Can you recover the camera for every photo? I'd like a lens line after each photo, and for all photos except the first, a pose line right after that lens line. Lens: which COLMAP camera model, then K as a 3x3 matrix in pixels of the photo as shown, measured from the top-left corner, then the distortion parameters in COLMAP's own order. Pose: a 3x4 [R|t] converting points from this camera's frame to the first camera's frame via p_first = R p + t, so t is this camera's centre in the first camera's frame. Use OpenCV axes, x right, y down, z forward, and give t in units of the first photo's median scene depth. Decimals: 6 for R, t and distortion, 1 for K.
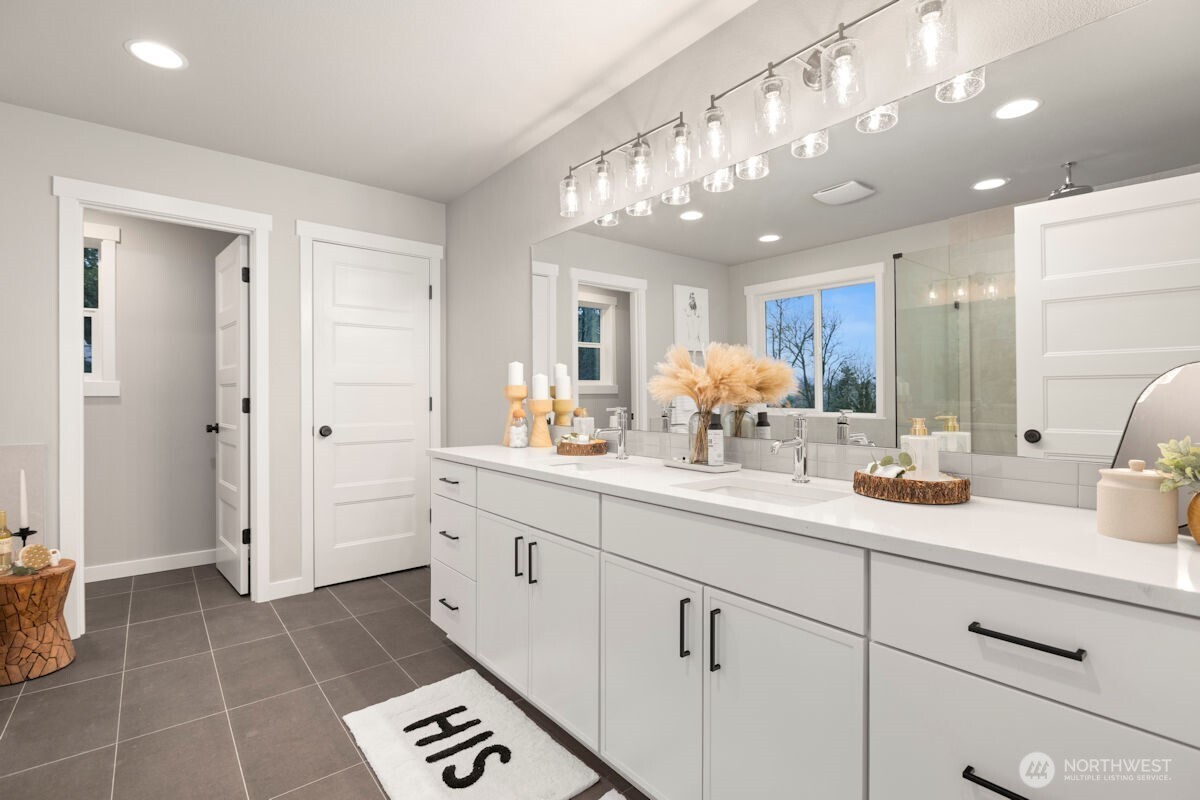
lens RADIAL K [[561.7, 0, 596.7], [0, 561.7, 380.2], [0, 0, 1]] dist [0.000608, 0.000272]
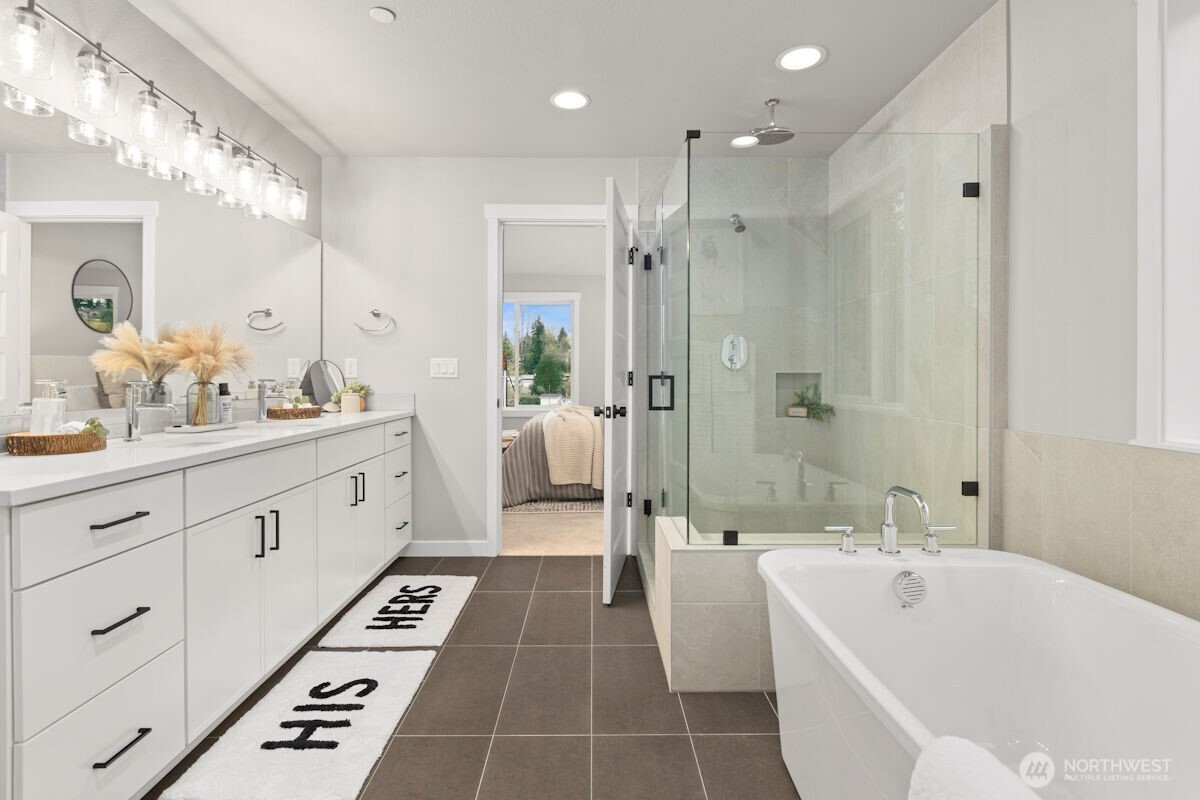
lens RADIAL K [[561.7, 0, 596.7], [0, 561.7, 380.2], [0, 0, 1]] dist [0.000608, 0.000272]
pose [[-0.790548, -0.002127, 0.612396, -1.250569], [-0.014823, 0.999767, -0.015664, 0.055439], [-0.612220, -0.021460, -0.790396, 1.513135]]
